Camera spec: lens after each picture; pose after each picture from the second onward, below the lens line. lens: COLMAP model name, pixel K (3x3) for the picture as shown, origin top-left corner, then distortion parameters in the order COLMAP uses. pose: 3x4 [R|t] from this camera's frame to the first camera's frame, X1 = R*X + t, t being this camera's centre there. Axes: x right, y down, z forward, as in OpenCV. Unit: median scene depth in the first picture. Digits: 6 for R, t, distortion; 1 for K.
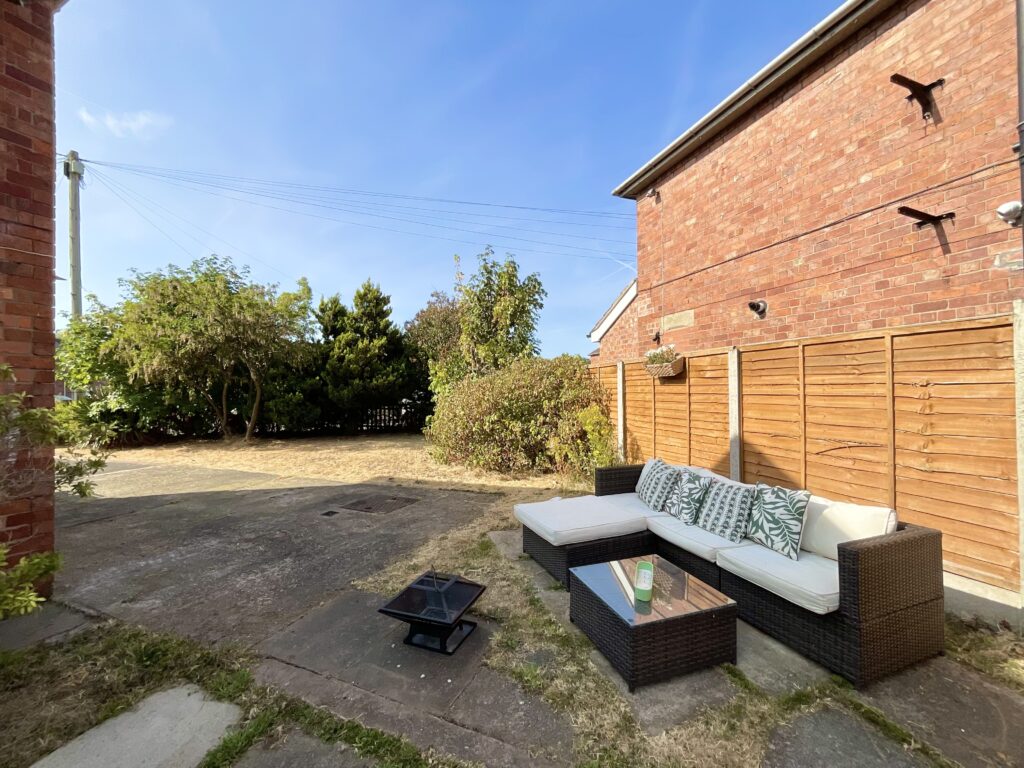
lens RADIAL K [[417.2, 0, 512.0], [0, 417.2, 384.0], [0, 0, 1]] dist [0.000637, 0.000207]
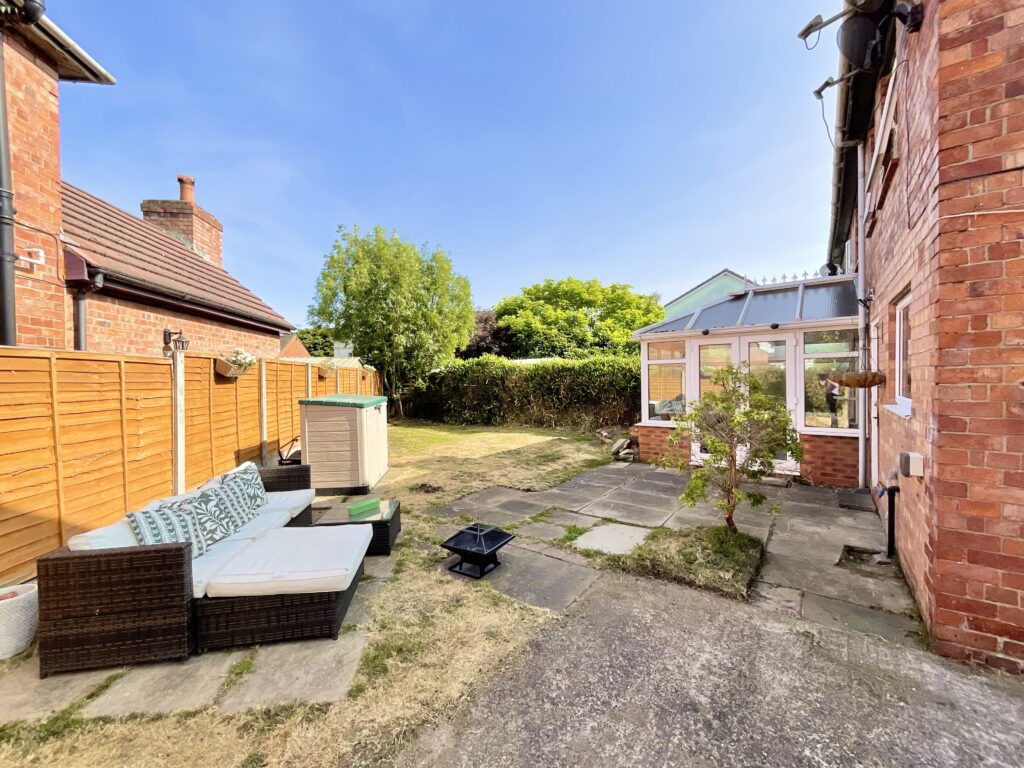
lens RADIAL K [[417.2, 0, 512.0], [0, 417.2, 384.0], [0, 0, 1]] dist [0.000637, 0.000207]
pose [[-0.978794, 0.021717, 0.203694, -0.258168], [0.022644, 0.999741, 0.002223, -0.011506], [-0.203593, 0.006788, -0.979032, 1.019676]]
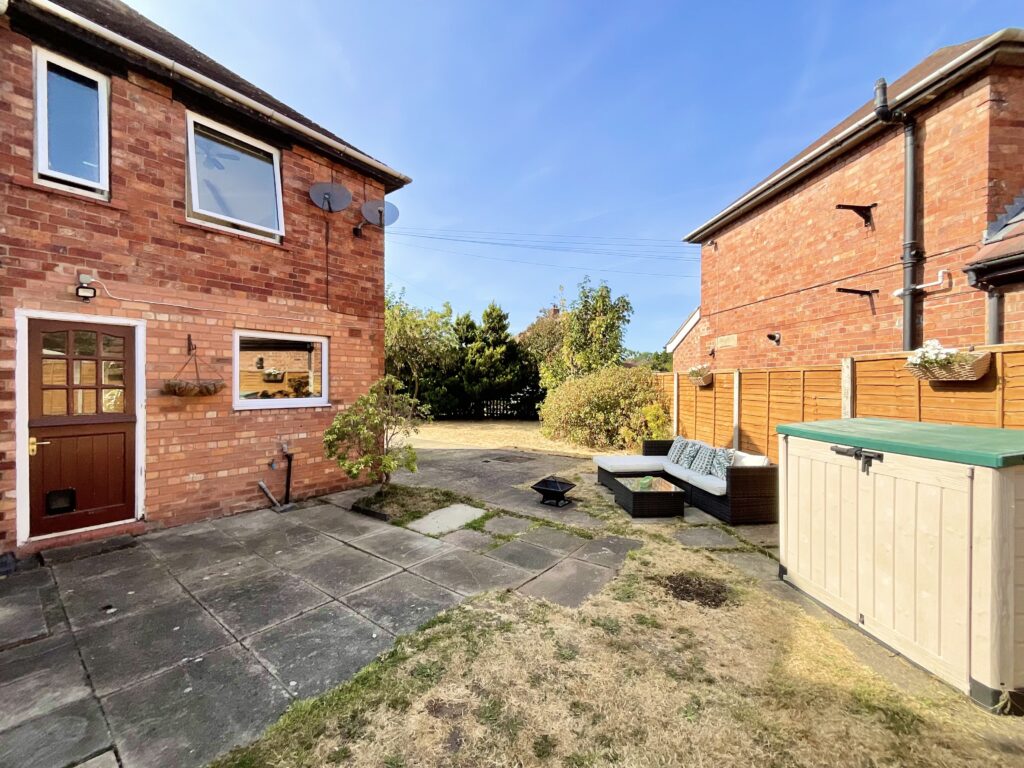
lens RADIAL K [[417.2, 0, 512.0], [0, 417.2, 384.0], [0, 0, 1]] dist [0.000637, 0.000207]
pose [[0.972384, 0.019367, -0.232583, 0.049571], [-0.014939, 0.999672, 0.020786, -0.039291], [0.232909, -0.016738, 0.972354, -0.547125]]
